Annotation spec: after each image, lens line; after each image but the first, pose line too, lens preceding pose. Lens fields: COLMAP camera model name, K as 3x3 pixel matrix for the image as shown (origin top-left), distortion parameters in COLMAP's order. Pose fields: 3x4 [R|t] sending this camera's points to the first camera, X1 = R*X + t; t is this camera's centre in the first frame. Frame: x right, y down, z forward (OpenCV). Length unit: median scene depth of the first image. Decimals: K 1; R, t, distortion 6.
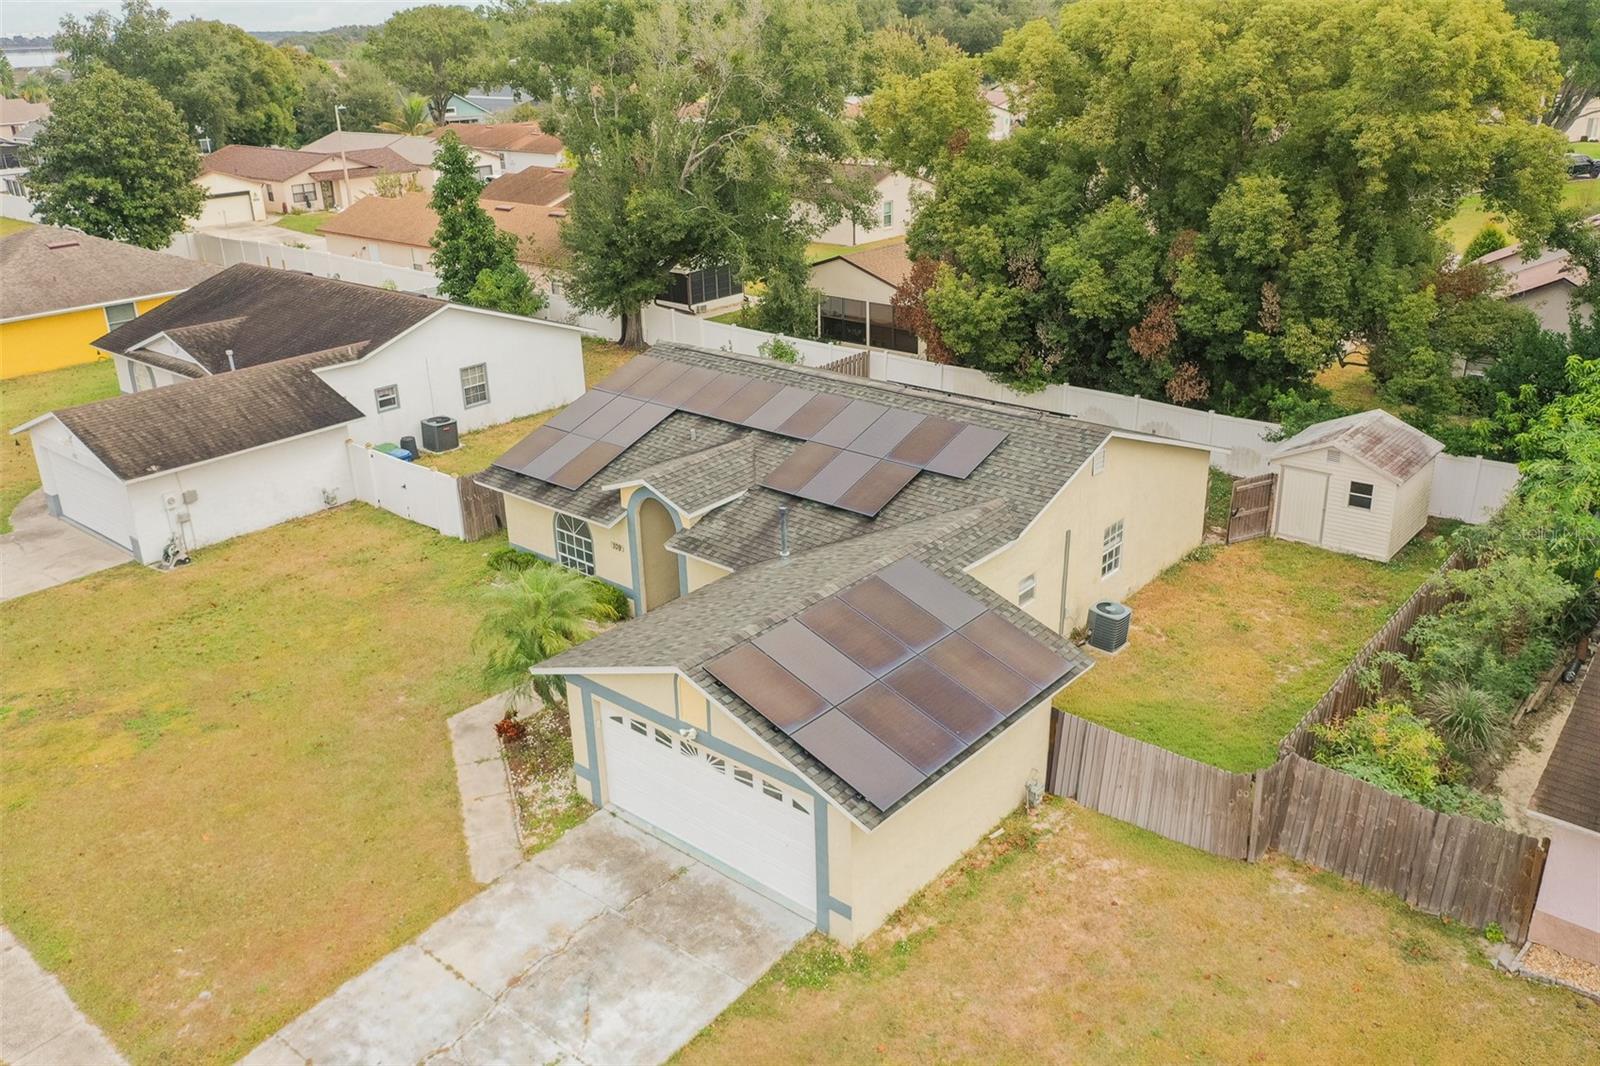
lens RADIAL K [[1264.9, 0, 804.1], [0, 1264.9, 528.8], [0, 0, 1]] dist [0.002294, 0.010344]
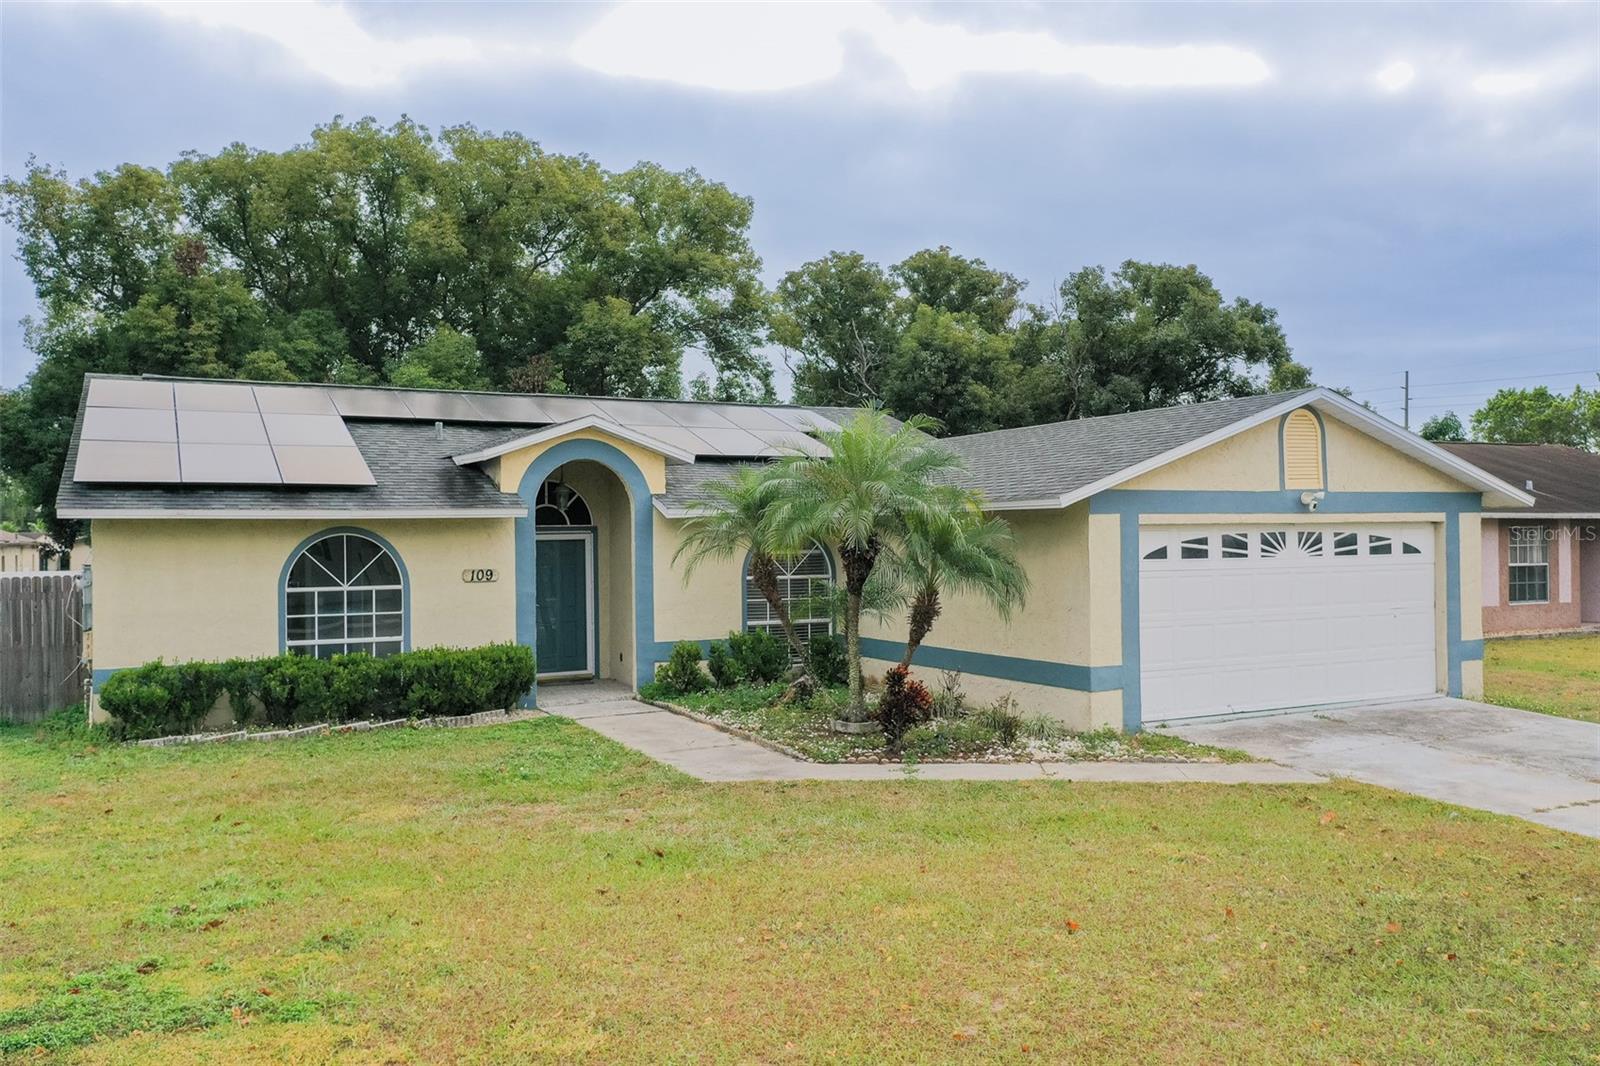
lens RADIAL K [[1264.9, 0, 804.1], [0, 1264.9, 528.8], [0, 0, 1]] dist [0.002294, 0.010344]
pose [[0.378658, 0.026231, 0.925165, -0.584521], [0.346325, 0.922965, -0.167915, 0.132052], [-0.858299, 0.383990, 0.340404, 0.664583]]
